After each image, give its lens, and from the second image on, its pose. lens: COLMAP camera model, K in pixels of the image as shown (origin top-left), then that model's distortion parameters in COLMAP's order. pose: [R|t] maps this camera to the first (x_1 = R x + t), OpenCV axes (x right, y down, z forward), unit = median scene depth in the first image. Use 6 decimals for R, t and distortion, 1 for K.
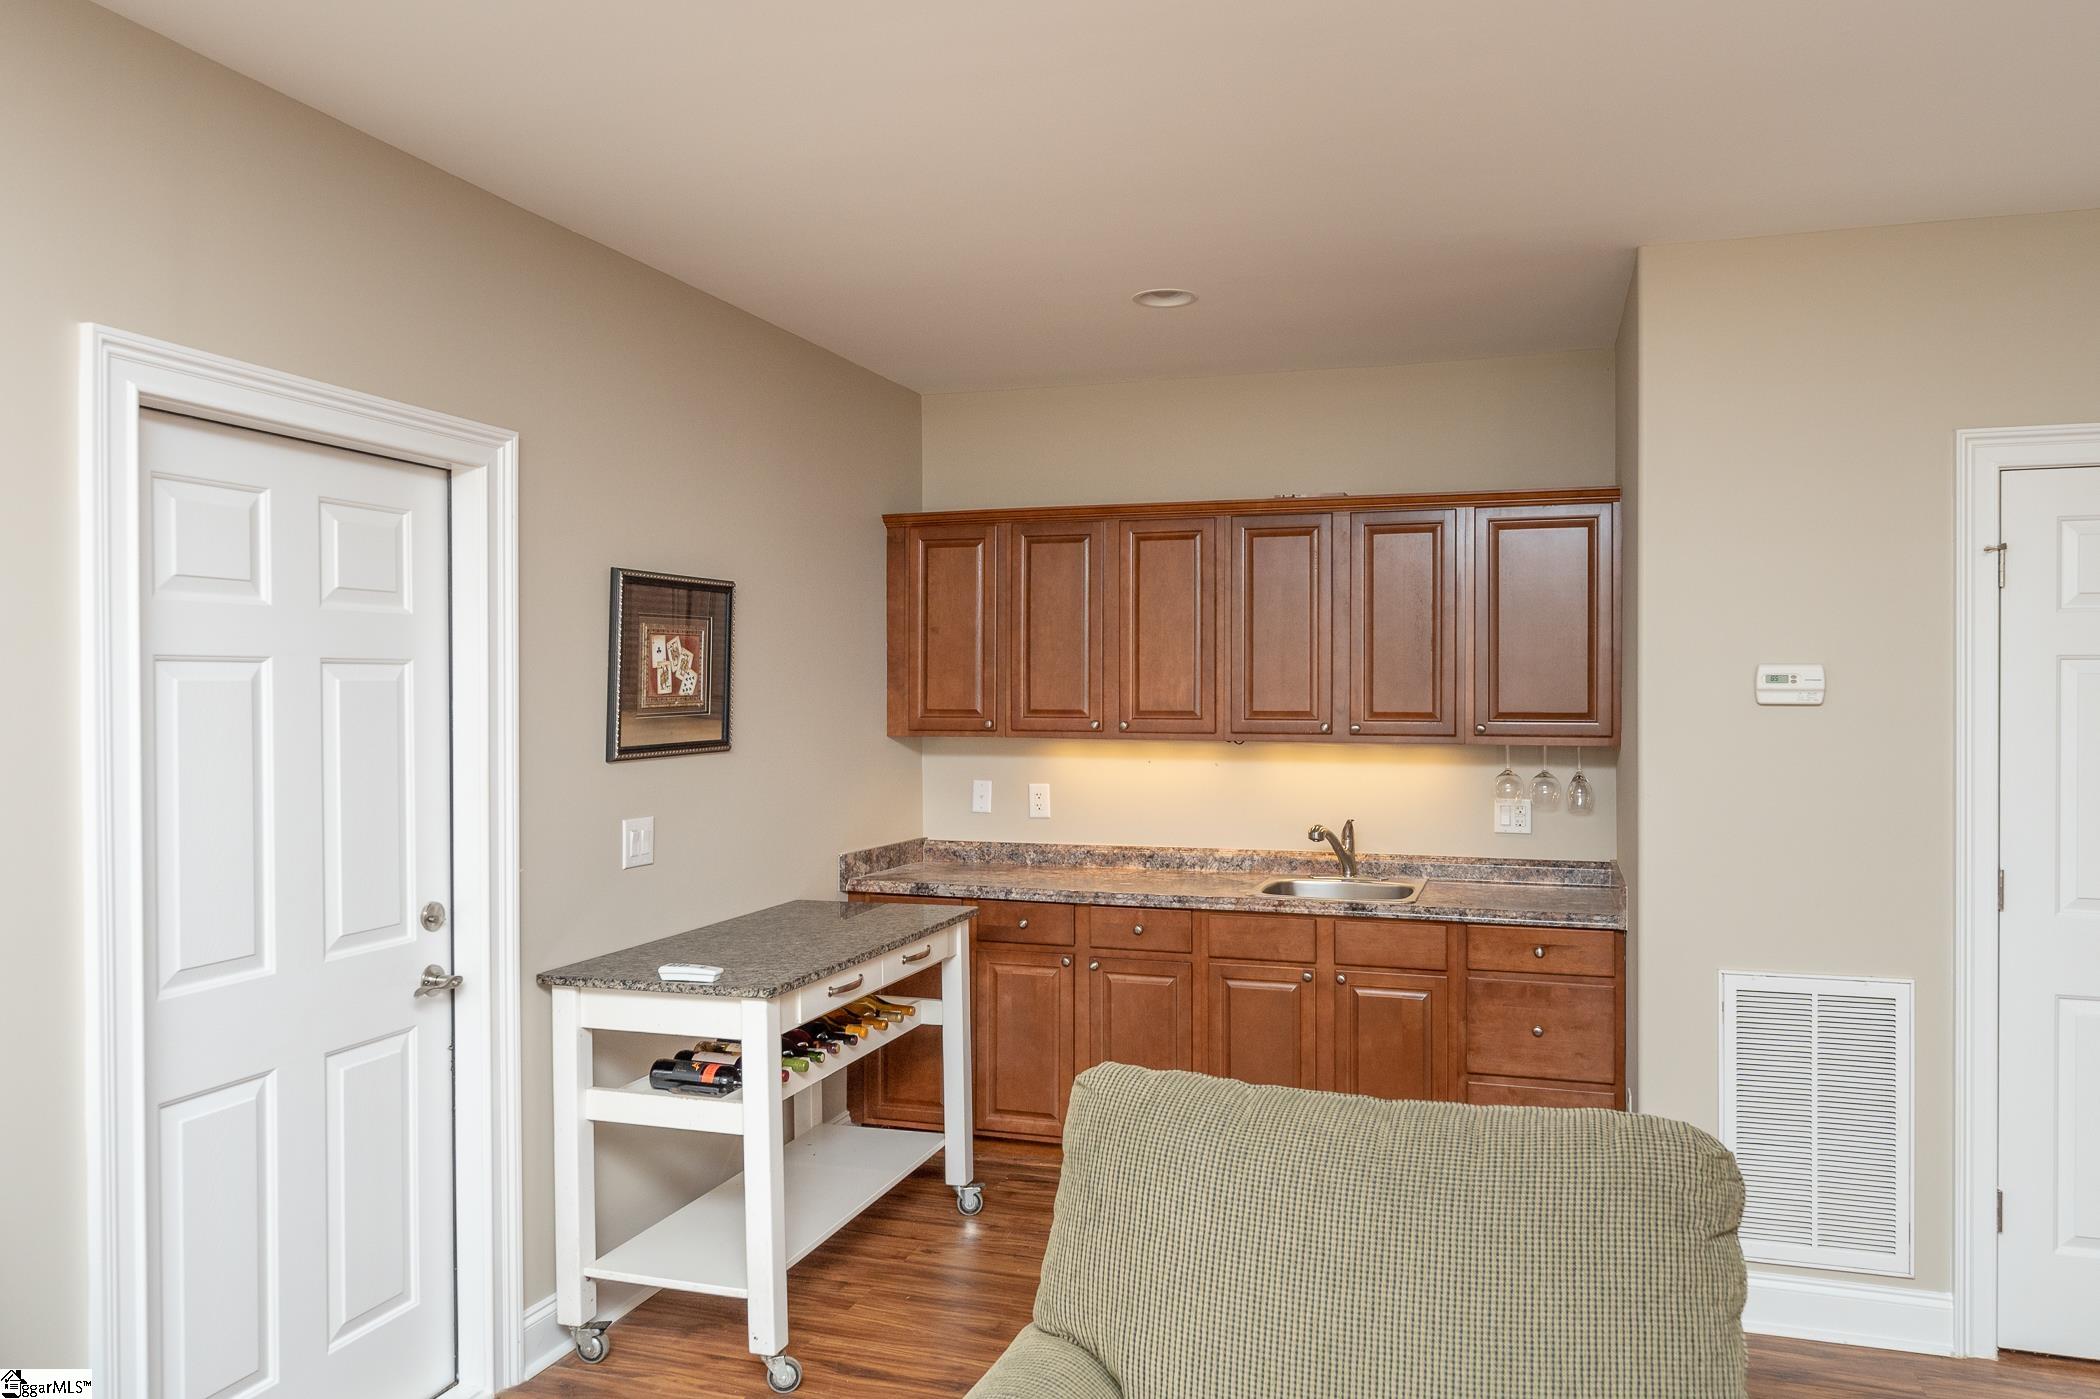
lens RADIAL K [[1398.4, 0, 1055.1], [0, 1398.4, 688.3], [0, 0, 1]] dist [-0.022330, -0.002339]
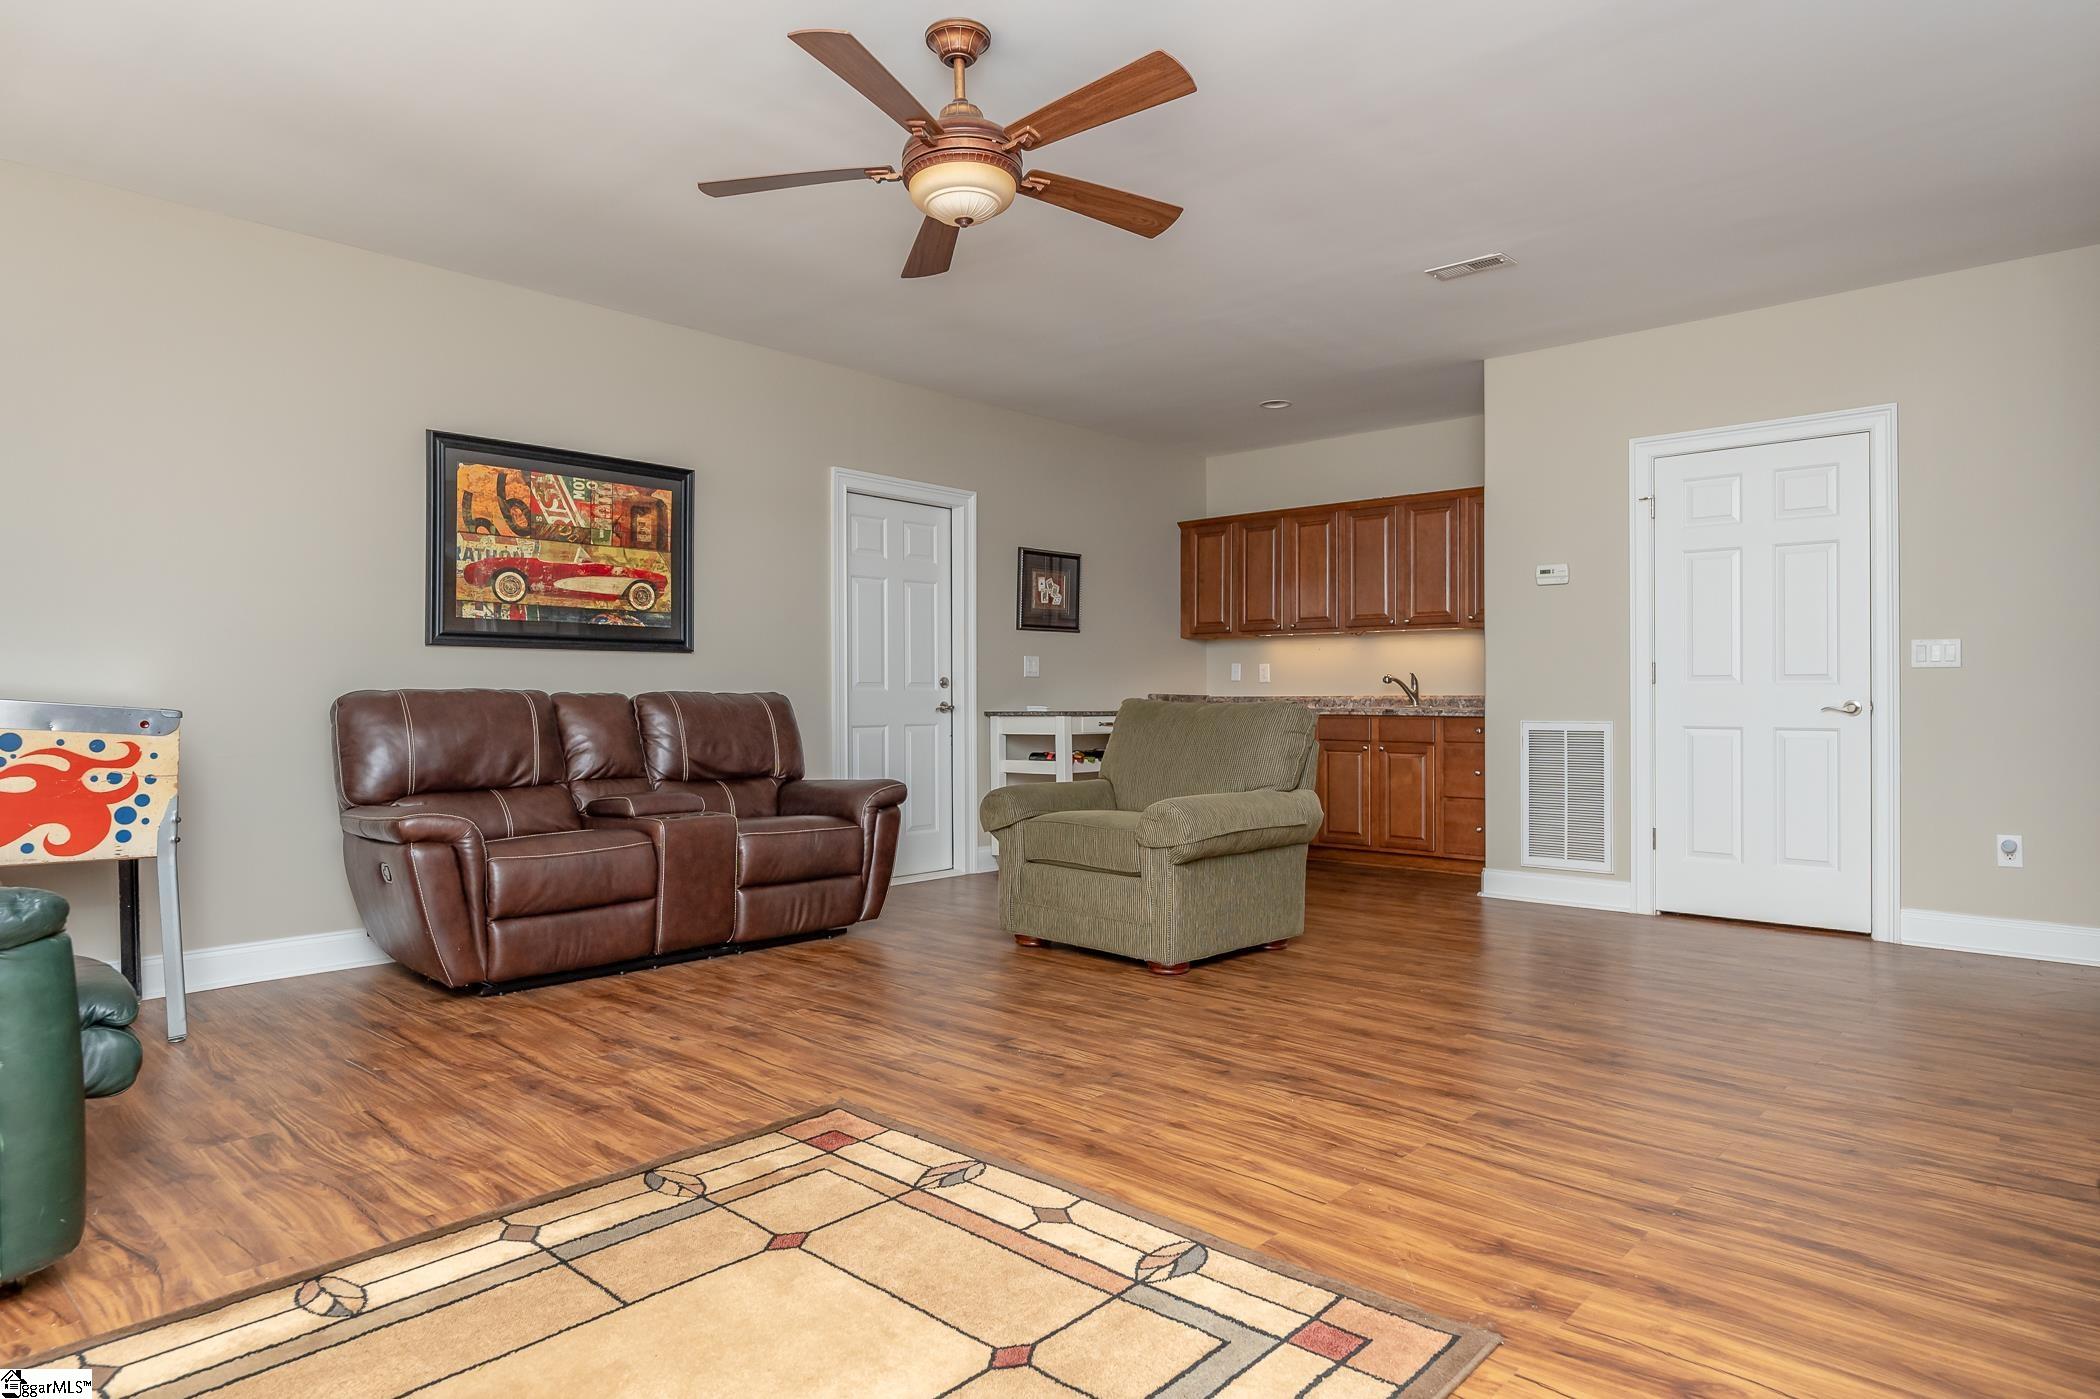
lens RADIAL K [[1220.0, 0, 1048.8], [0, 1220.0, 703.9], [0, 0, 1]] dist [-0.000714, 0.000074]
pose [[0.913250, 0.001347, -0.407398, 0.551749], [-0.001188, 0.999999, 0.000642, 0.172173], [0.407399, -0.000102, 0.913250, -0.835316]]
